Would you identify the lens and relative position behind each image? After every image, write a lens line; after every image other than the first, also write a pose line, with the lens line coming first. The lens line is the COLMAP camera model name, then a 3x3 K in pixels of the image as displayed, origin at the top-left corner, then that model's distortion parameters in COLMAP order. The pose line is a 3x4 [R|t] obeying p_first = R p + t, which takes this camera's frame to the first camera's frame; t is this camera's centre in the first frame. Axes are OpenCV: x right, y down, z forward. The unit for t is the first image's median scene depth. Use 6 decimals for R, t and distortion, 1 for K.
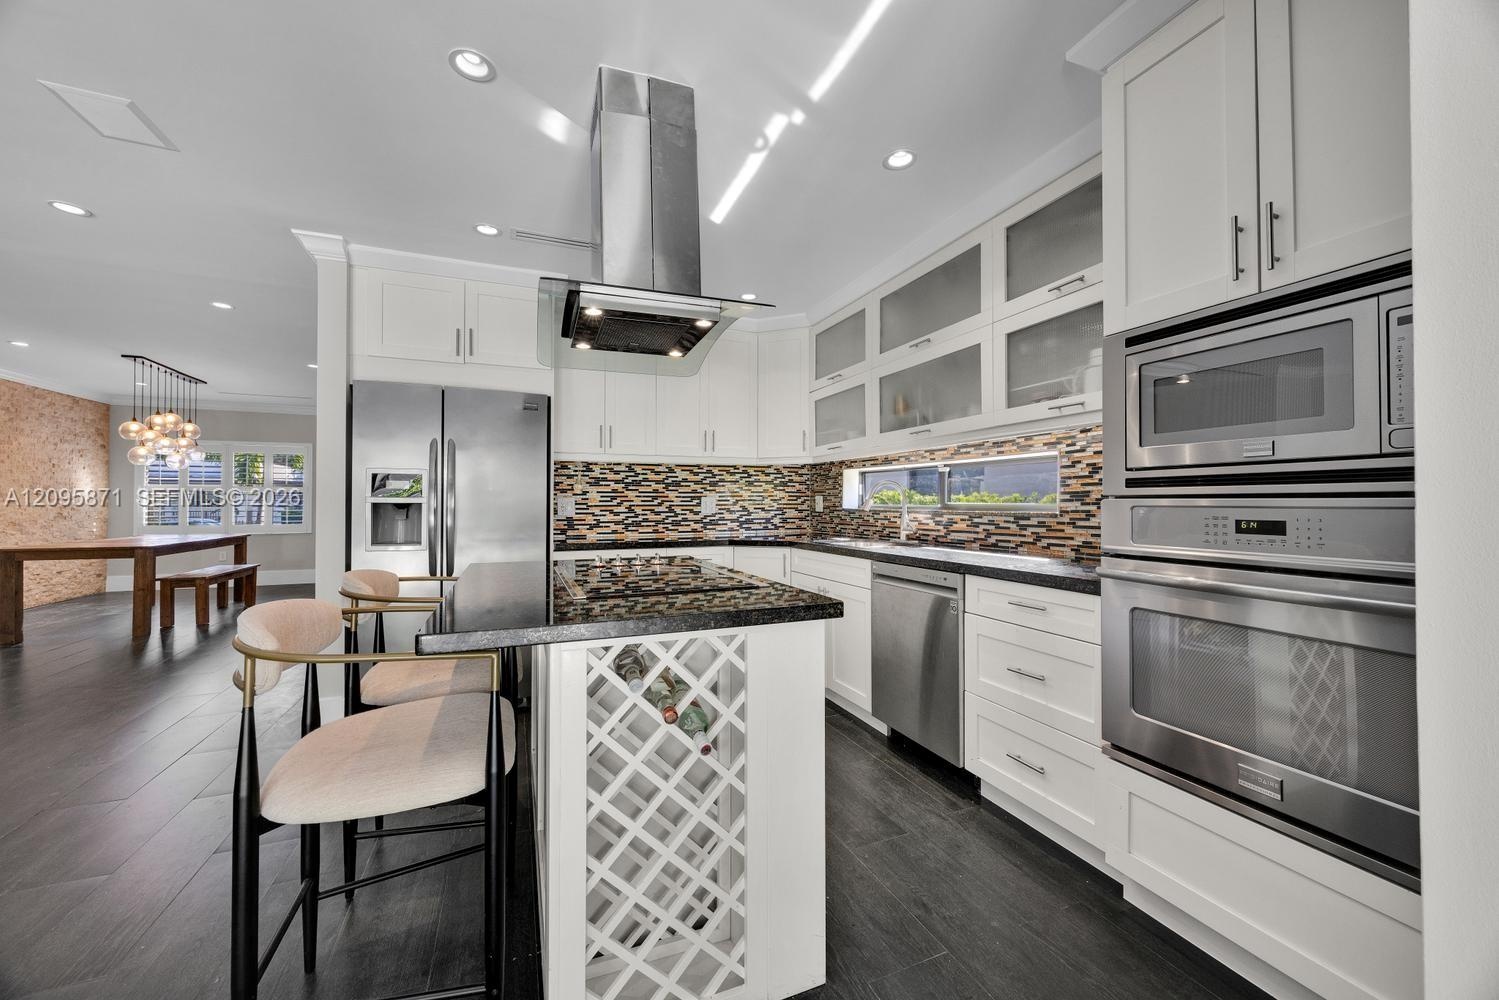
lens RADIAL K [[582.0, 0, 749.5], [0, 582.0, 500.0], [0, 0, 1]] dist [-0.002121, -0.000020]
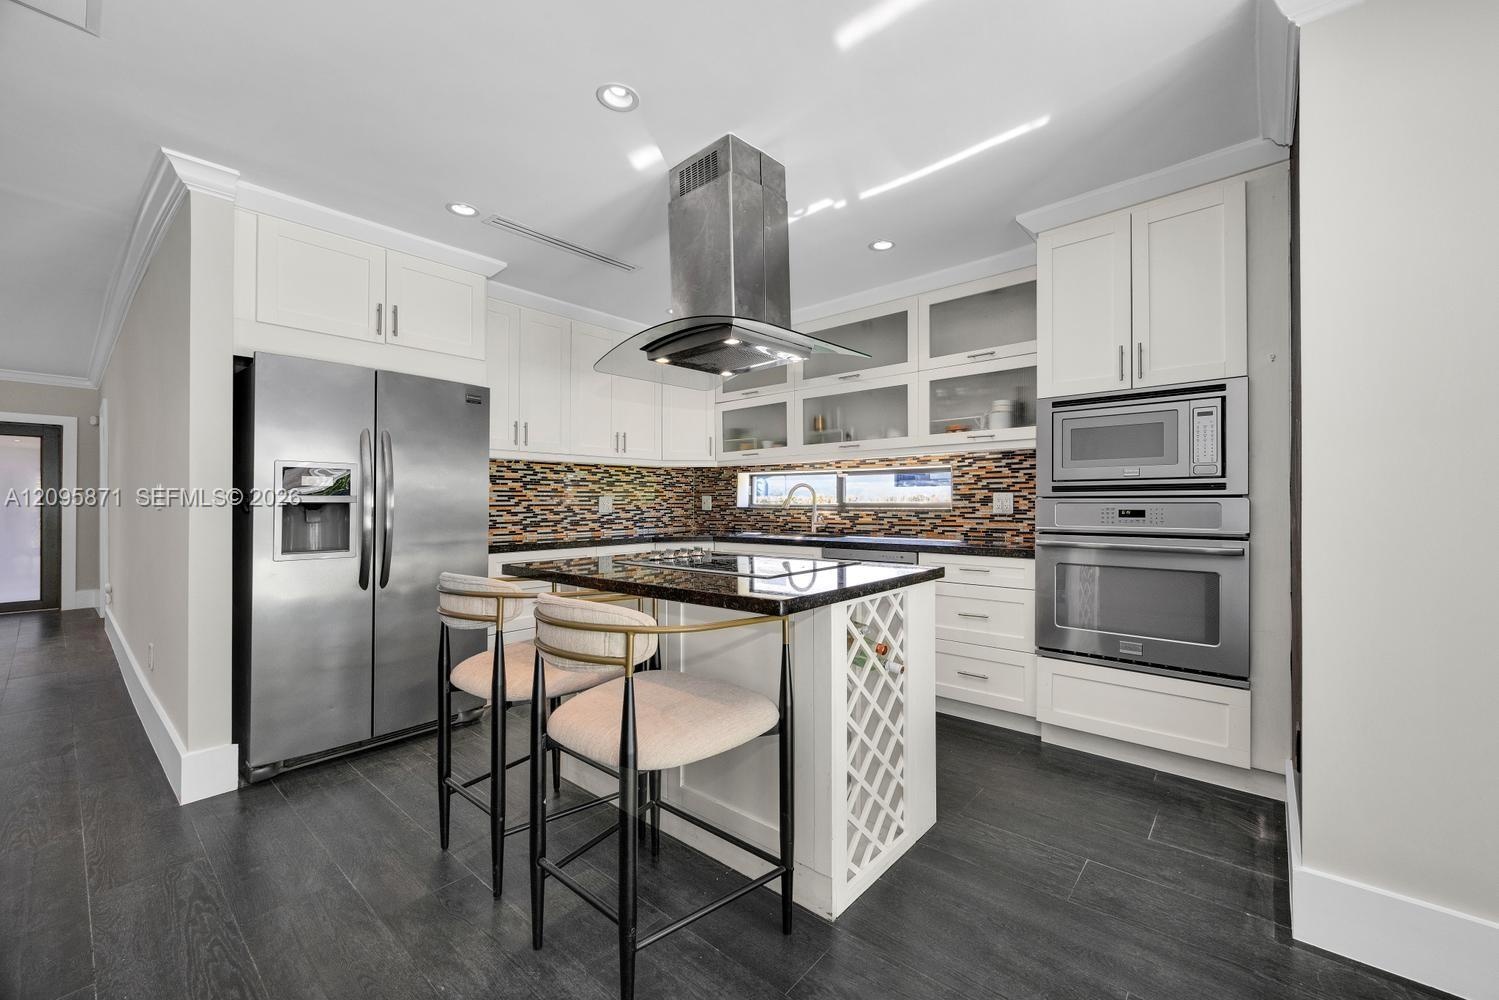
lens RADIAL K [[600.7, 0, 749.5], [0, 600.7, 500.0], [0, 0, 1]] dist [0.000866, -0.000044]
pose [[0.888622, 0.000953, 0.458638, -0.357458], [-0.000544, 0.999999, -0.001024, 0.001838], [-0.458639, 0.000660, 0.888622, -0.051422]]
